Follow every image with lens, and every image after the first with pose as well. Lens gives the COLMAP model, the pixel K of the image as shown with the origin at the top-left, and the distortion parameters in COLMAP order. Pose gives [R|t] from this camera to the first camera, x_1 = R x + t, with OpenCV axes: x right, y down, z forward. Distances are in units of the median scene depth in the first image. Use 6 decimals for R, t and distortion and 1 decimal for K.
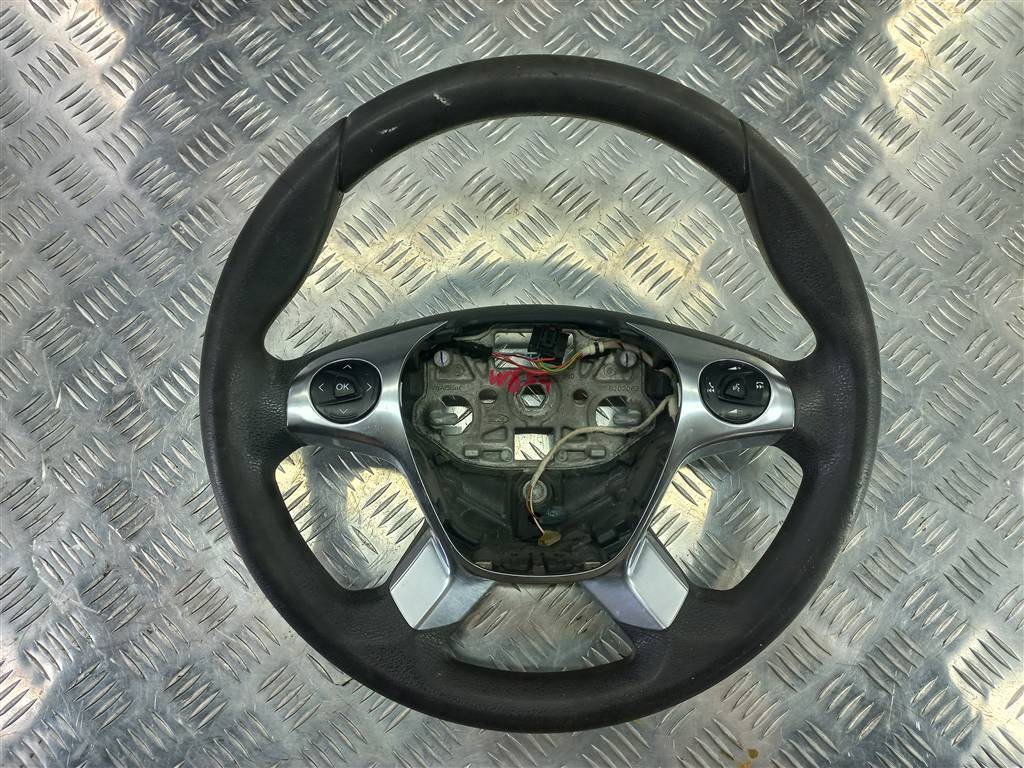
lens RADIAL K [[736.1, 0, 499.6], [0, 736.1, 385.2], [0, 0, 1]] dist [0.007638, -0.002519]
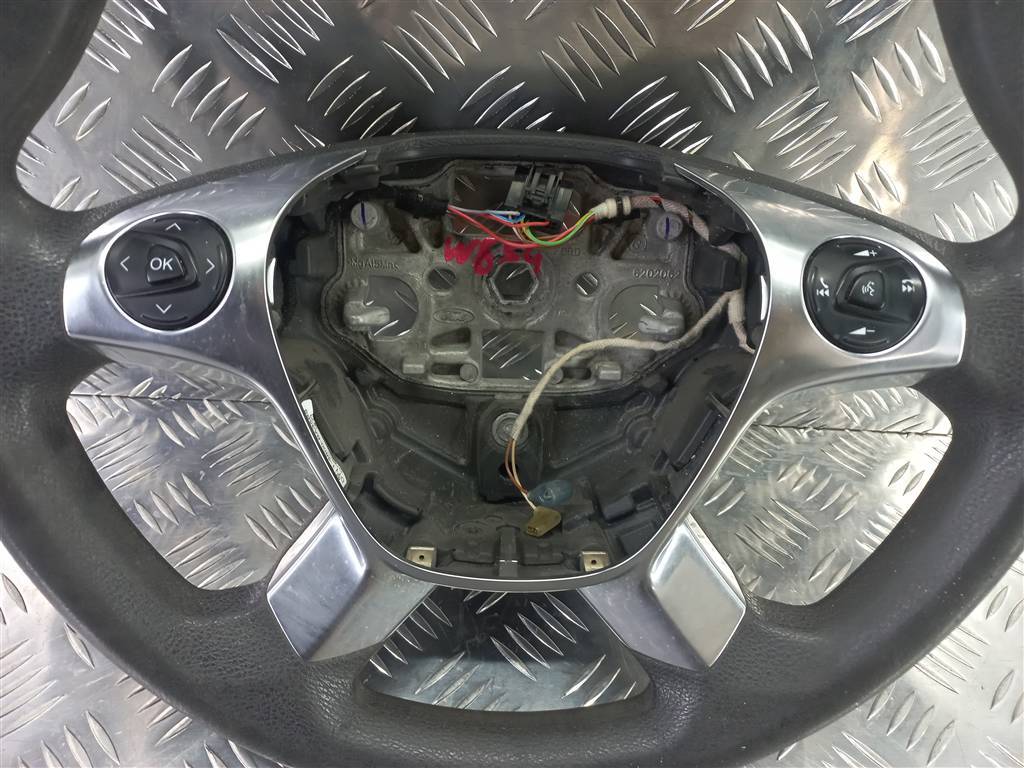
lens RADIAL K [[751.0, 0, 512.0], [0, 751.0, 384.0], [0, 0, 1]] dist [0.005350, 0.011080]
pose [[0.999413, 0.028601, 0.018875, 0.036535], [-0.031655, 0.981502, 0.188815, -0.021398], [-0.013126, -0.189302, 0.981831, 0.366995]]
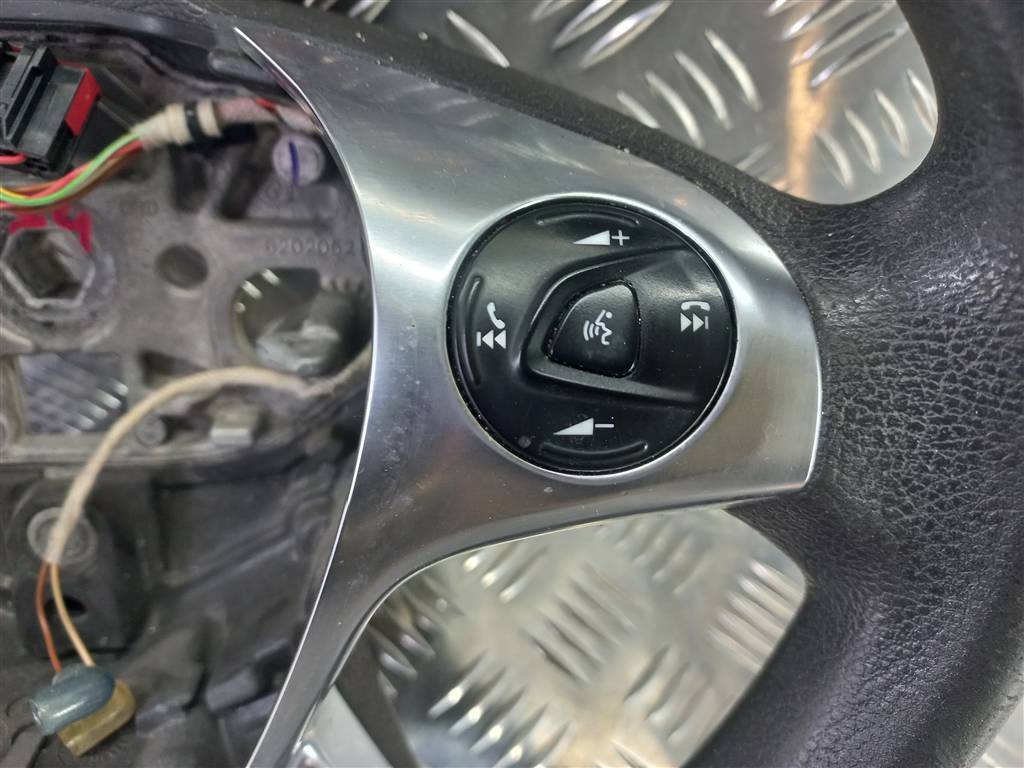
lens RADIAL K [[805.0, 0, 512.0], [0, 805.0, 384.0], [0, 0, 1]] dist [-0.046676, 0.000588]
pose [[0.993612, -0.001923, 0.112830, 0.227342], [-0.030079, 0.959166, 0.281240, -0.043060], [-0.108764, -0.282837, 0.952981, 0.647252]]
